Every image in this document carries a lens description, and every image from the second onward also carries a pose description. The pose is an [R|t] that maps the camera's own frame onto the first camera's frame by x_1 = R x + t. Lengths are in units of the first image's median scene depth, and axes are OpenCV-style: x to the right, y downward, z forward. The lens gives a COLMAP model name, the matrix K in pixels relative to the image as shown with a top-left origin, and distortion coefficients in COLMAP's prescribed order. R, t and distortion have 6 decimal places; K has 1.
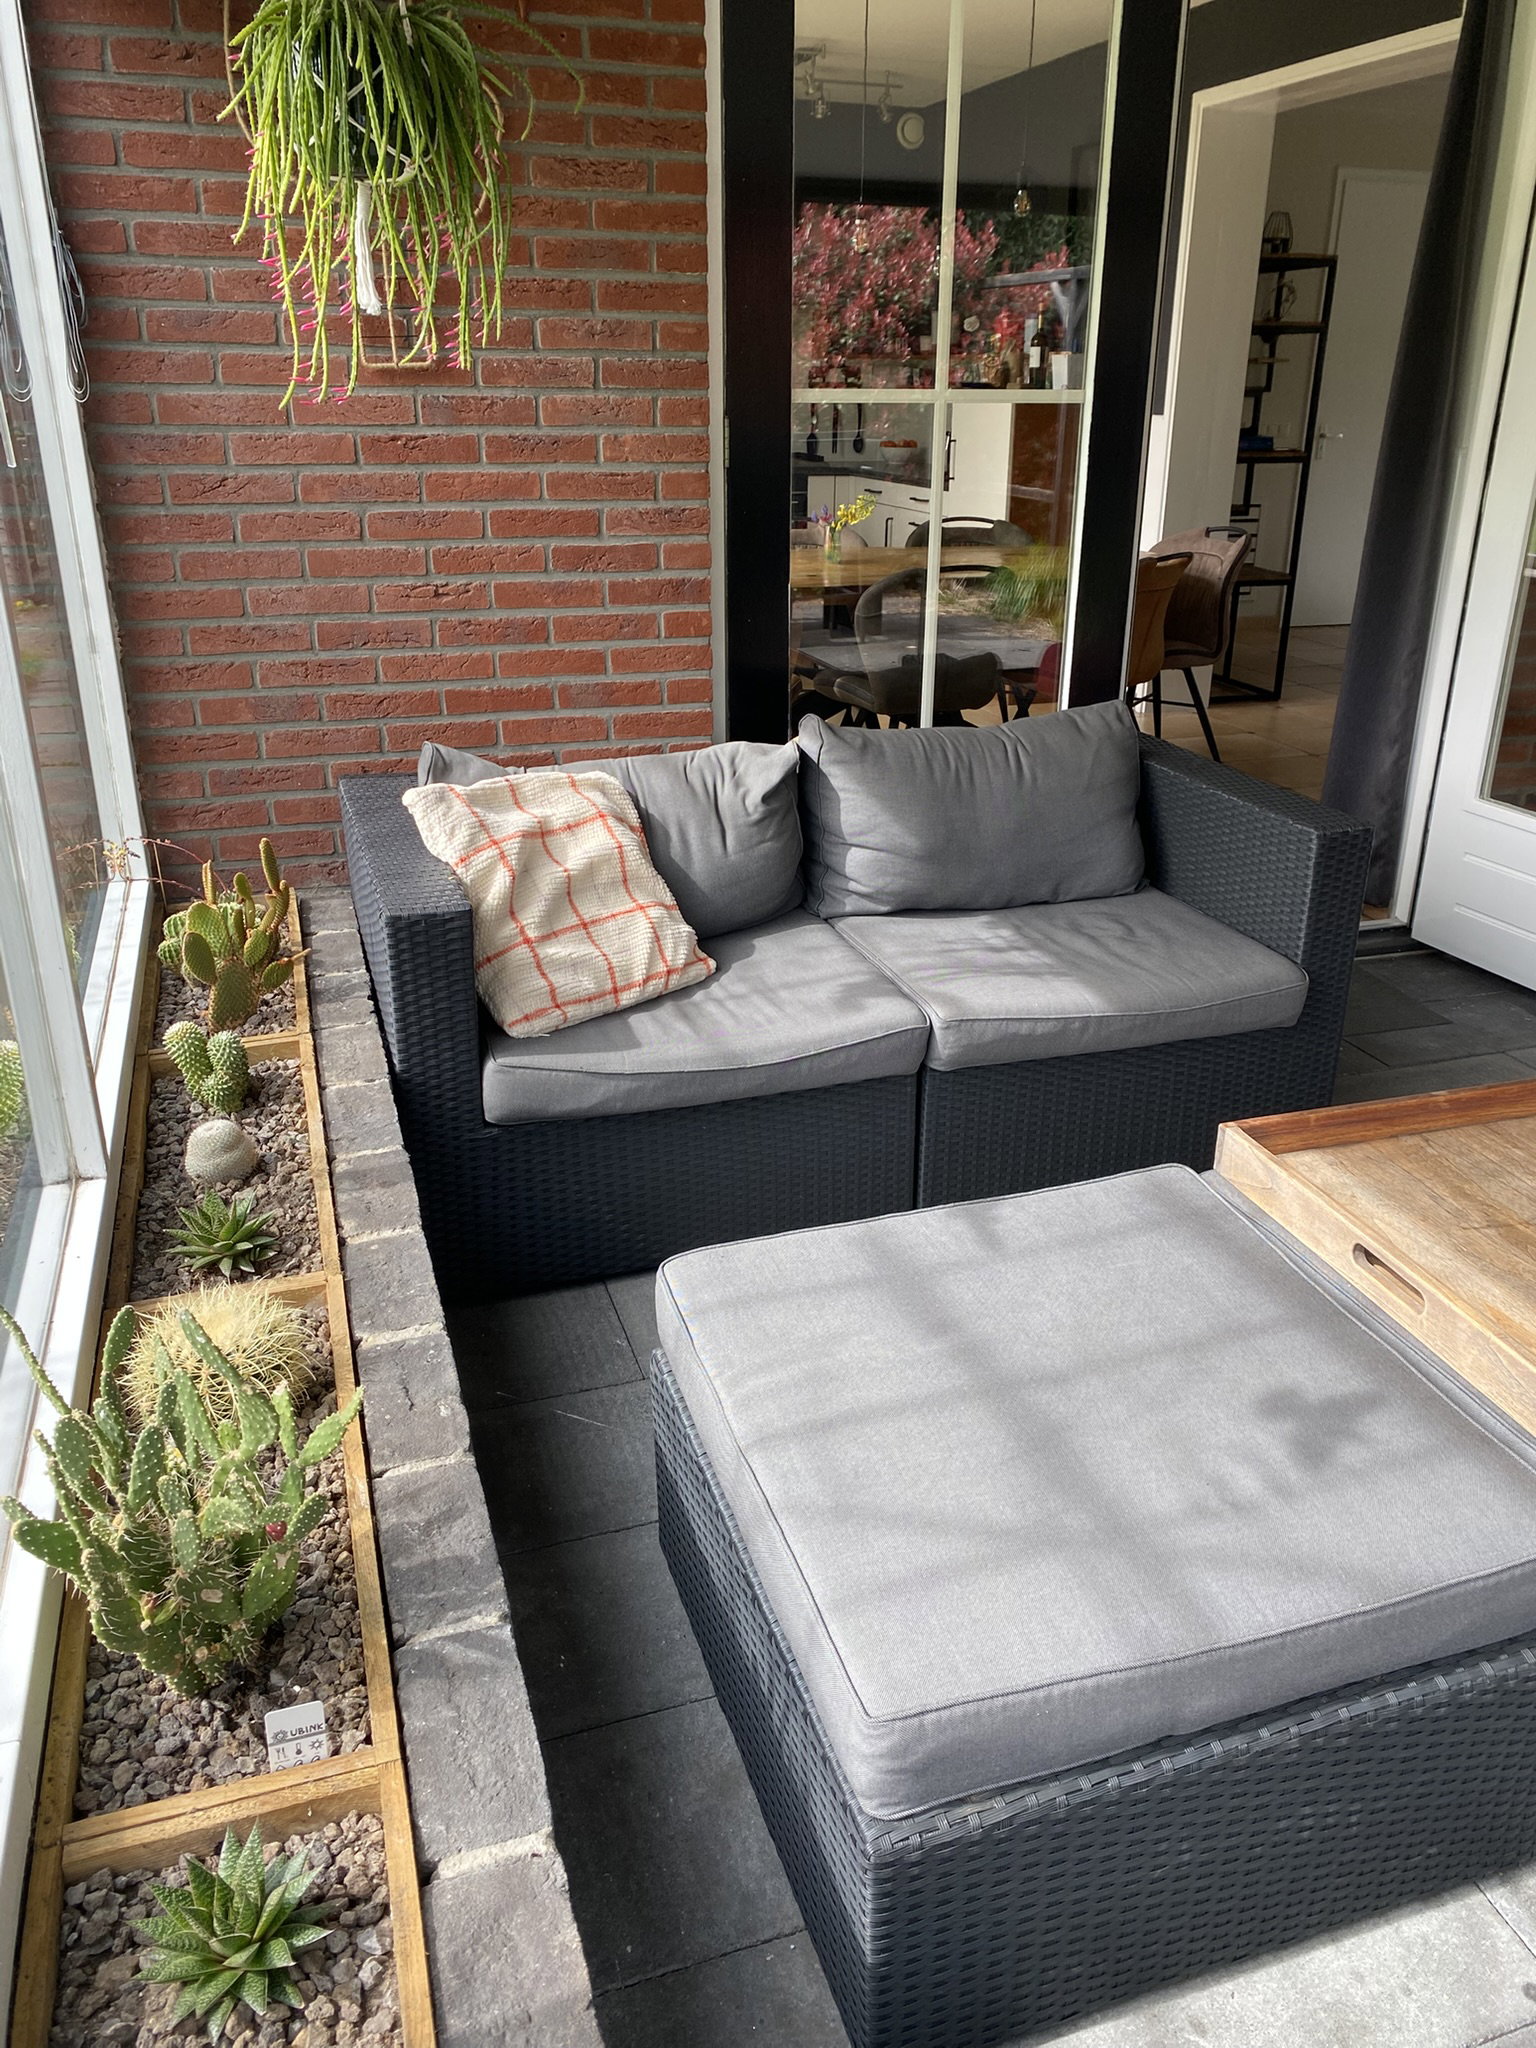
lens RADIAL K [[1554.2, 0, 768.0], [0, 1554.2, 1024.0], [0, 0, 1]] dist [0.076310, -0.143829]
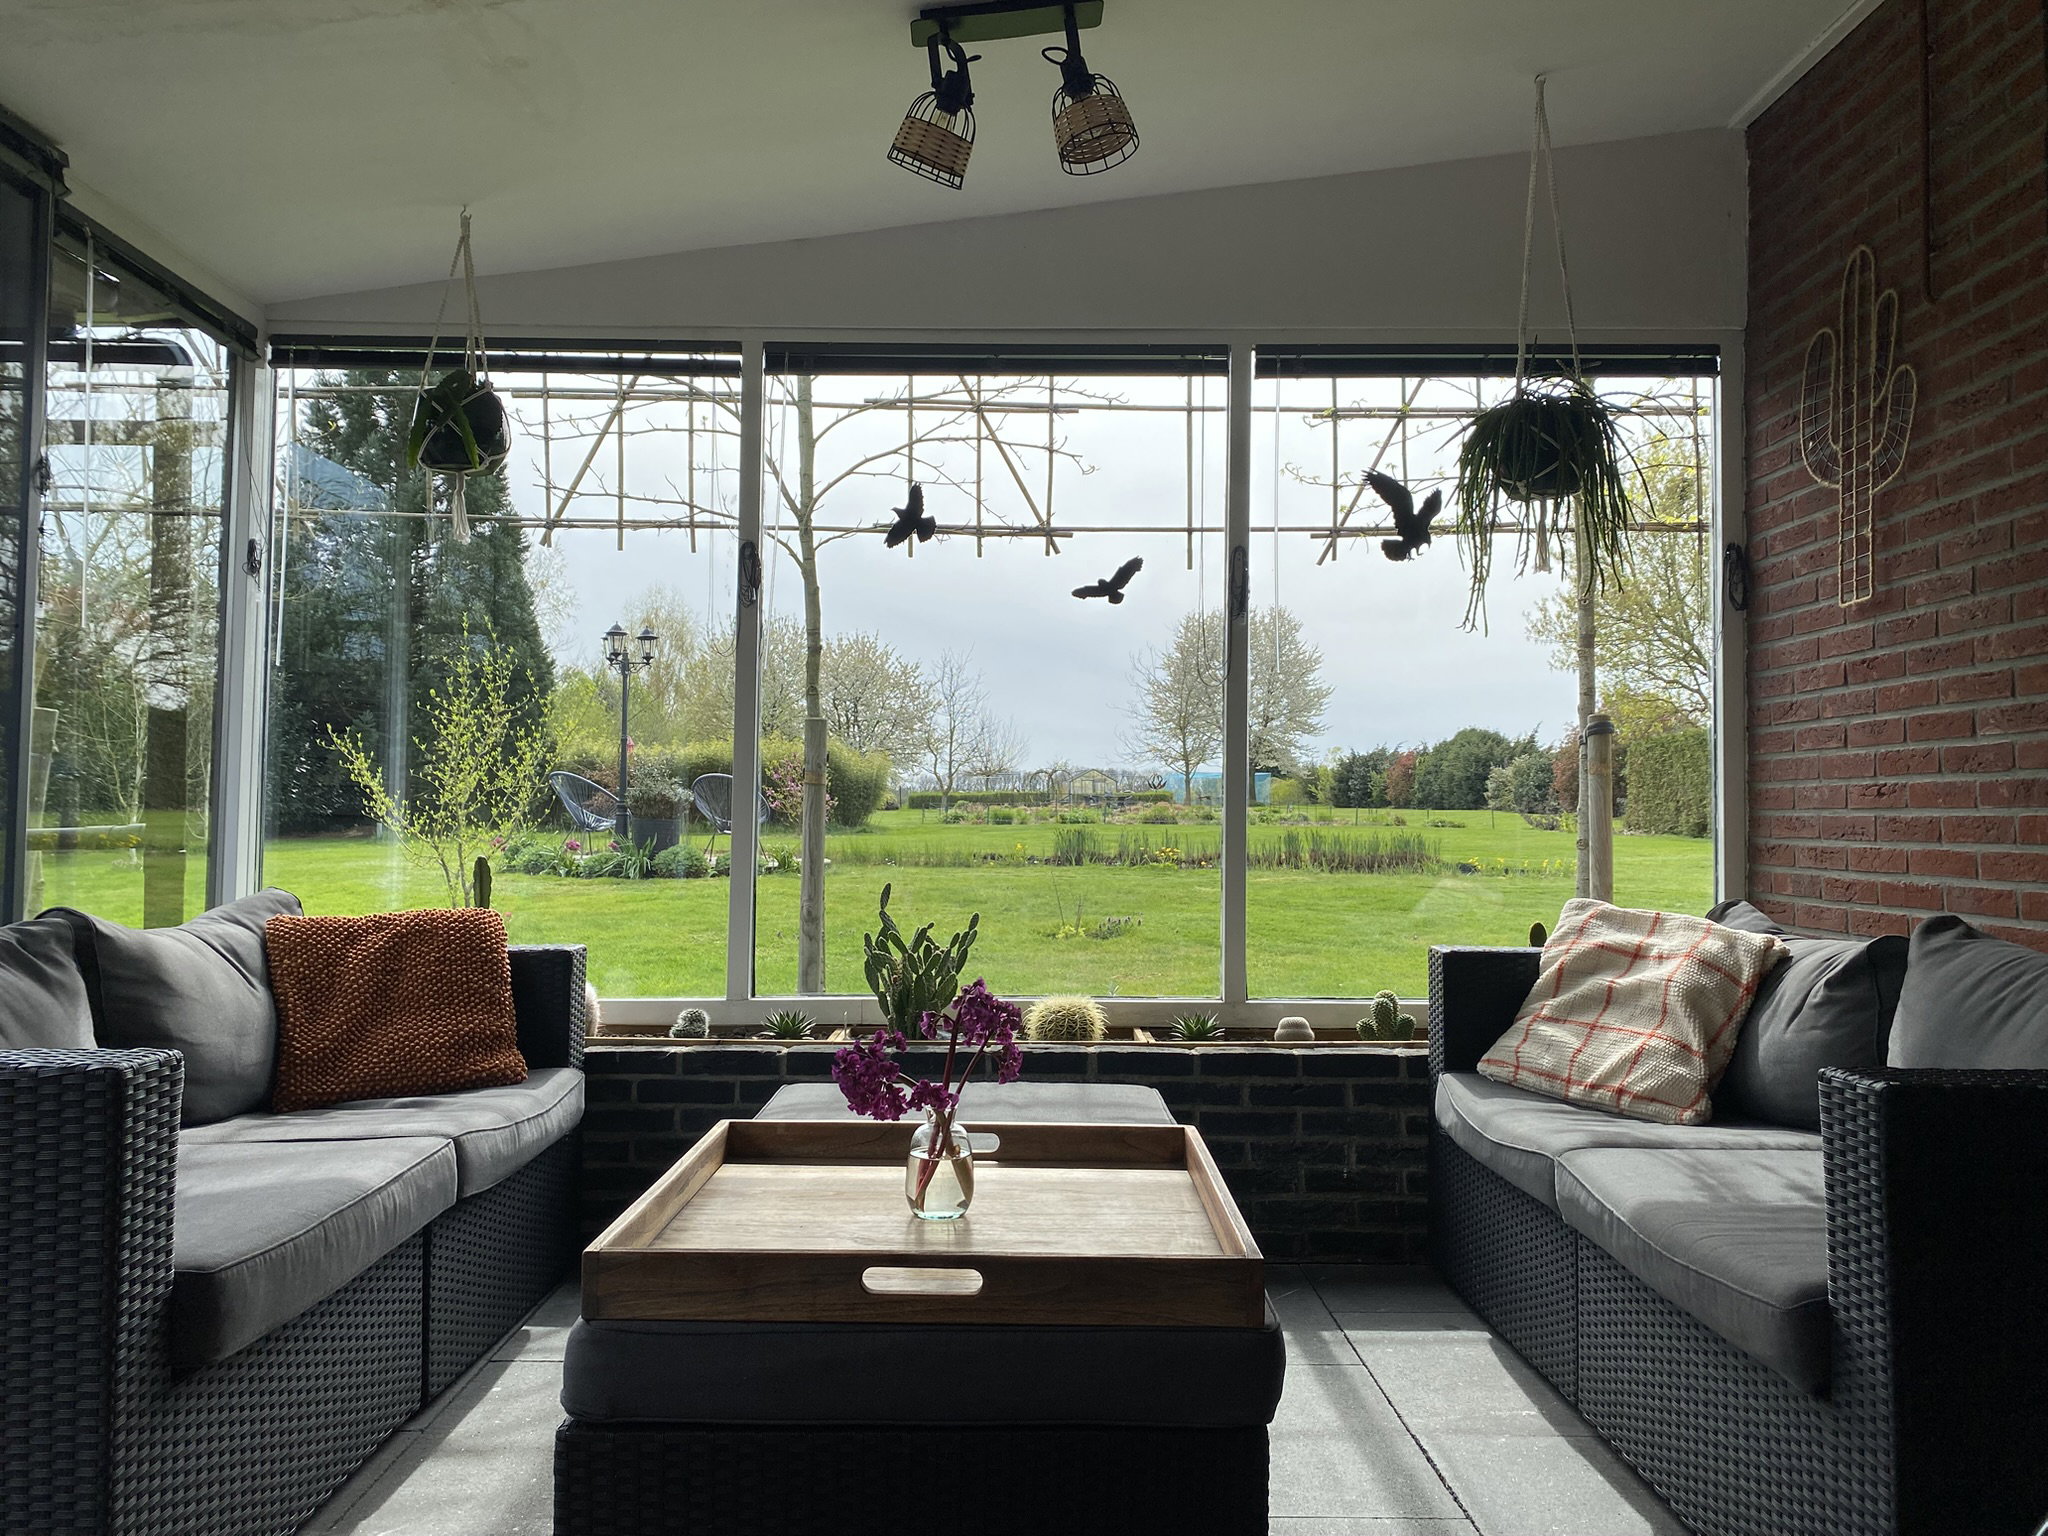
lens RADIAL K [[1516.3, 0, 1024.0], [0, 1516.3, 768.0], [0, 0, 1]] dist [-0.001143, -0.007226]
pose [[-0.319170, -0.043667, -0.946691, 0.993951], [-0.374171, 0.923589, 0.083548, -0.160960], [0.870705, 0.380890, -0.311120, 0.824838]]
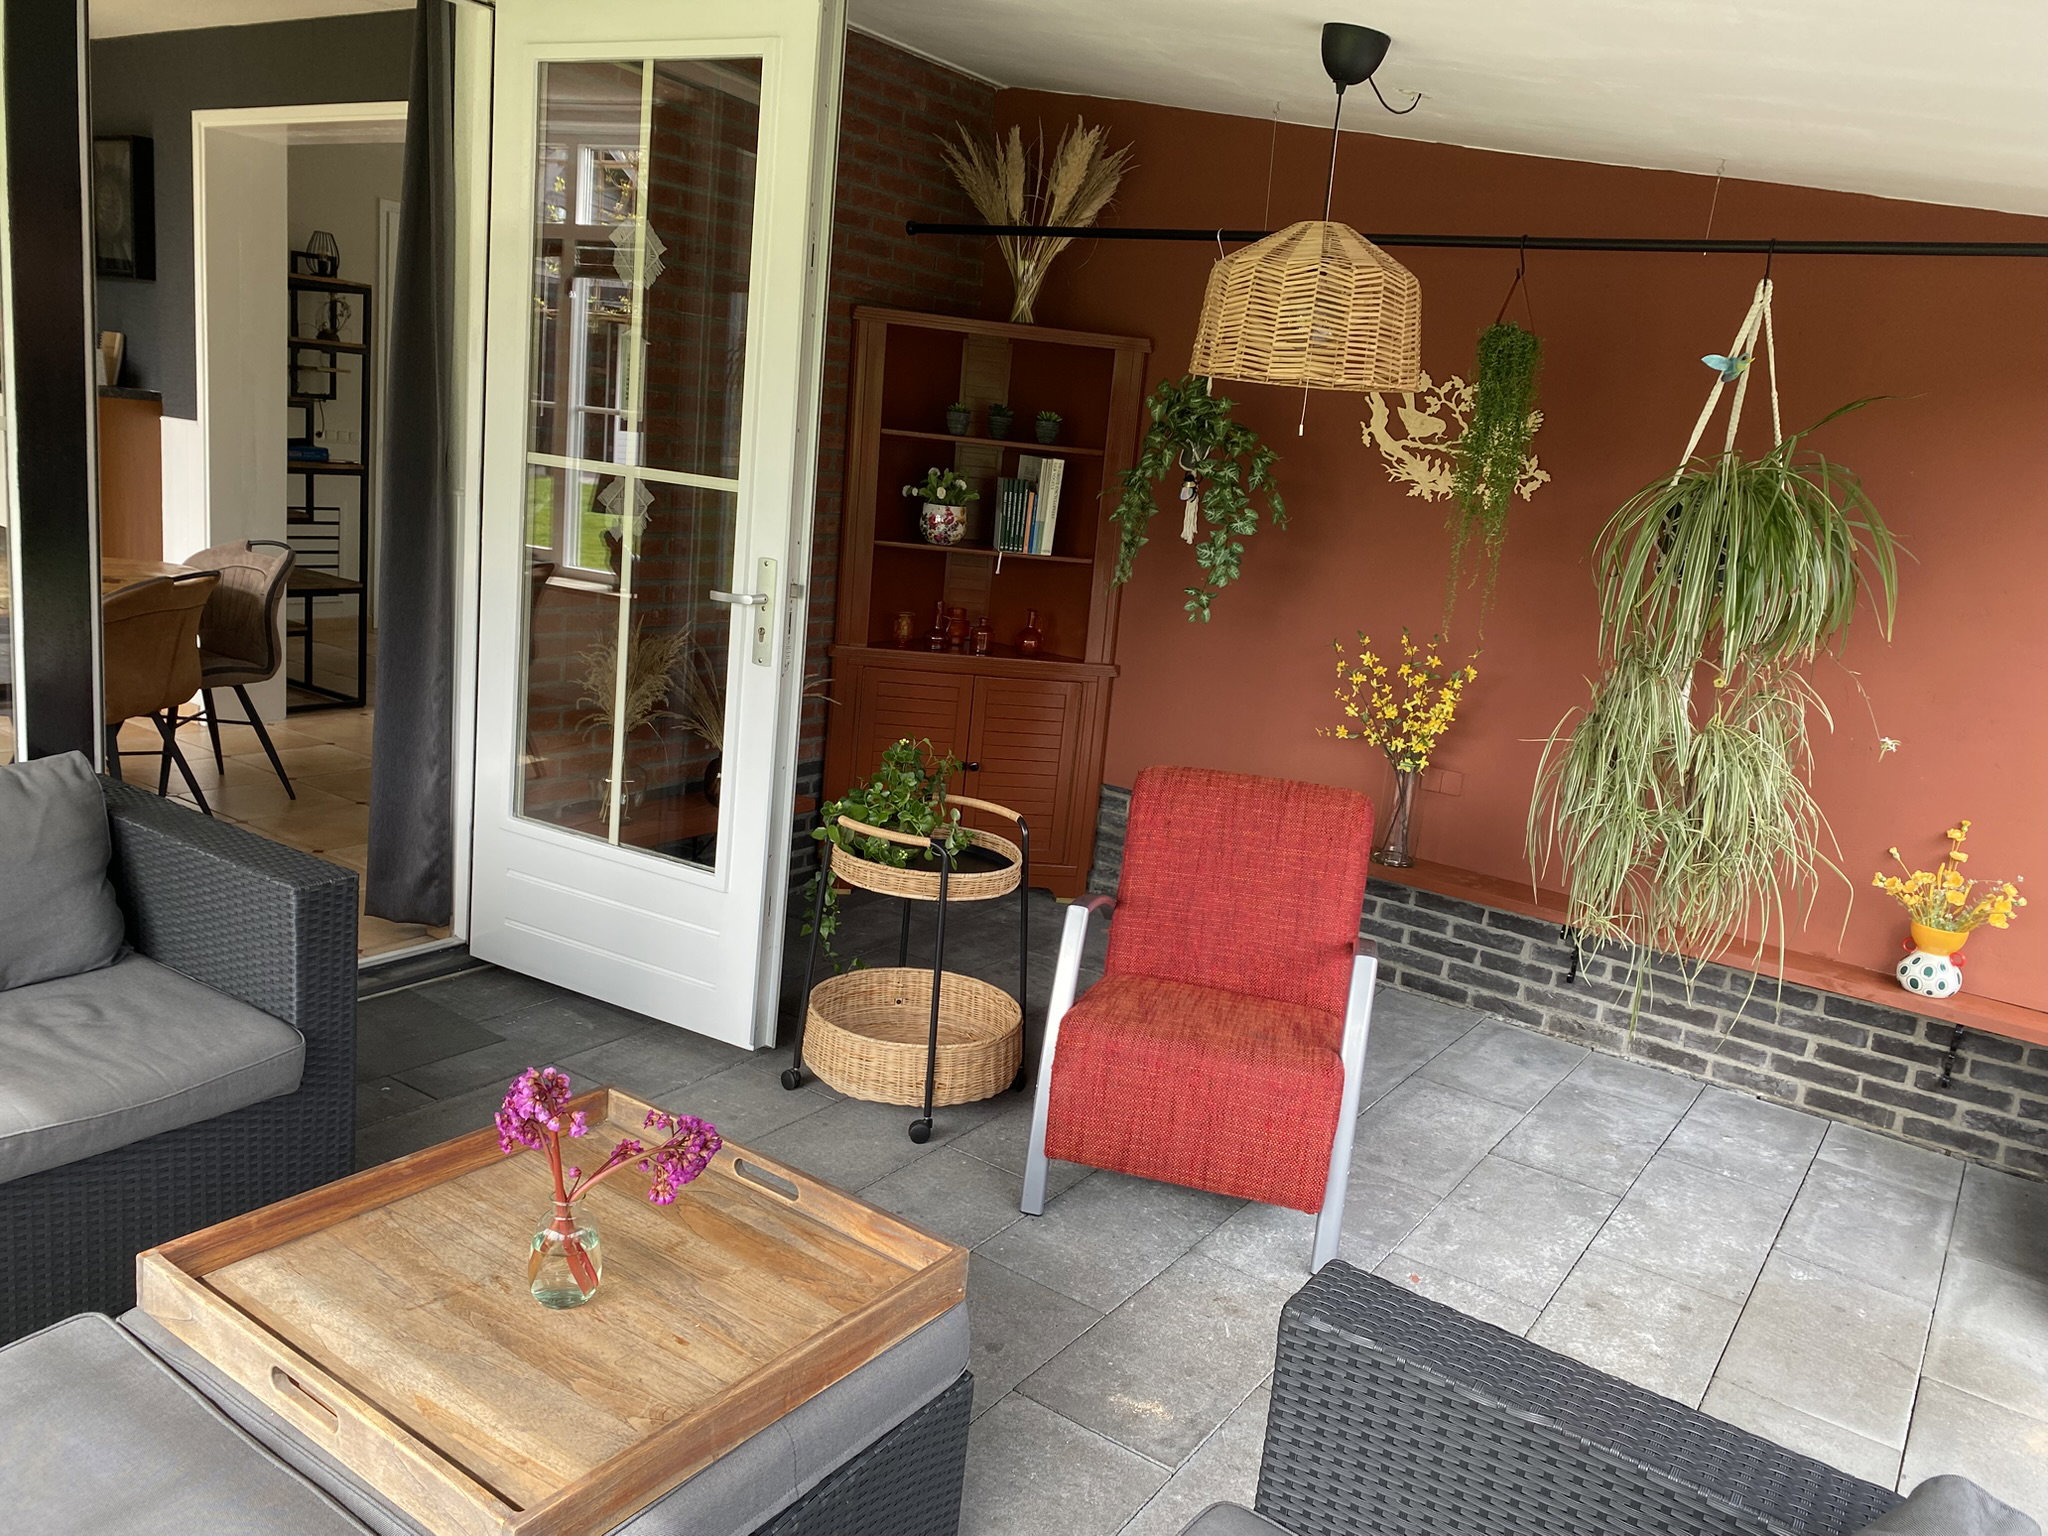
lens RADIAL K [[1585.1, 0, 1037.0], [0, 1585.1, 738.9], [0, 0, 1]] dist [-0.009830, 0.014598]
pose [[0.788270, -0.052851, 0.613055, 0.114269], [0.150523, 0.982597, -0.108835, -0.036324], [-0.596635, 0.178070, 0.782508, -0.047478]]
